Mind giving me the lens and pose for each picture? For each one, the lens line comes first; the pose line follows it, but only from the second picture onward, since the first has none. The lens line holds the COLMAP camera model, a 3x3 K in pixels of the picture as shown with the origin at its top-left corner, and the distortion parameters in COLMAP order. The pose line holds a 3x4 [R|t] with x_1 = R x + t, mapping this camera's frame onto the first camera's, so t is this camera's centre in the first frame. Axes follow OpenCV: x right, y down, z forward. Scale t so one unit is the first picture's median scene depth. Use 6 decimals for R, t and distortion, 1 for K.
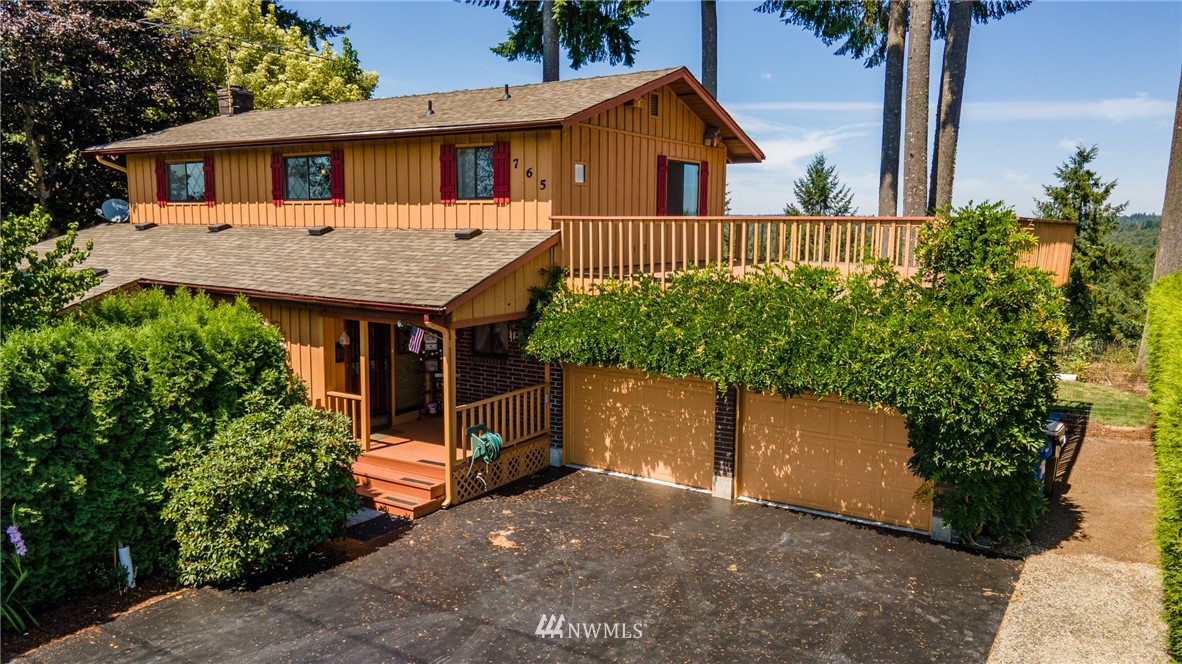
lens RADIAL K [[858.9, 0, 591.0], [0, 858.9, 332.0], [0, 0, 1]] dist [0.052236, 0.003184]
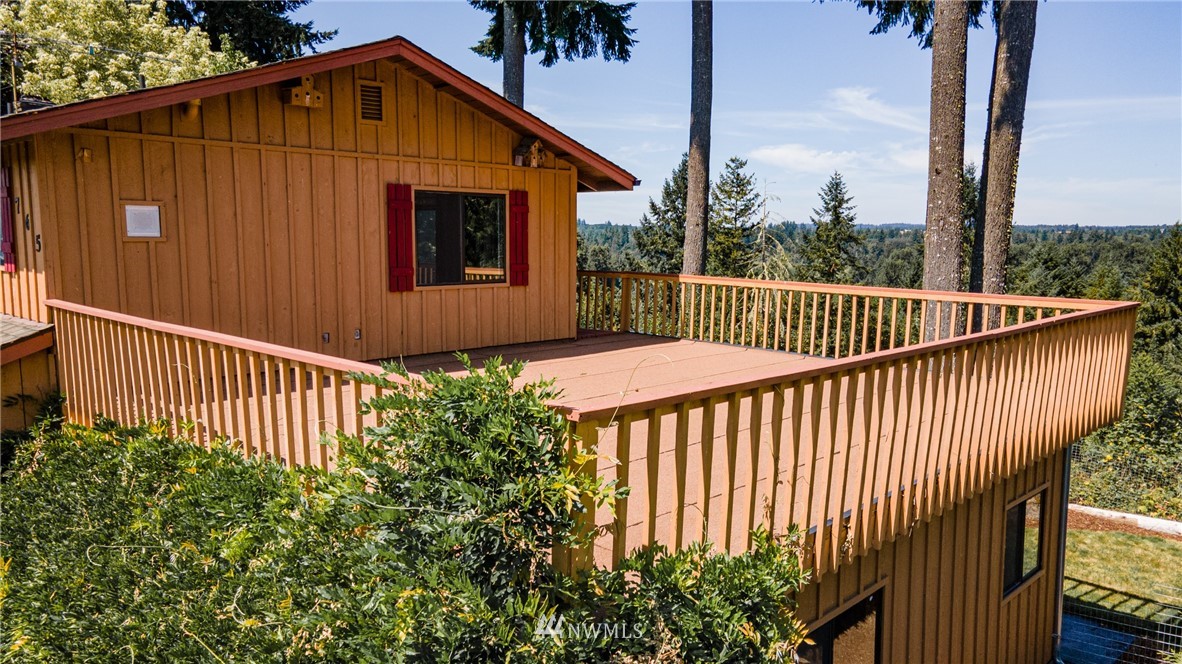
lens RADIAL K [[858.9, 0, 591.0], [0, 858.9, 332.0], [0, 0, 1]] dist [0.052236, 0.003184]
pose [[0.980877, 0.019996, -0.193598, 0.235813], [-0.022507, 0.999689, -0.010779, -0.067151], [0.193322, 0.014930, 0.981022, 0.295867]]
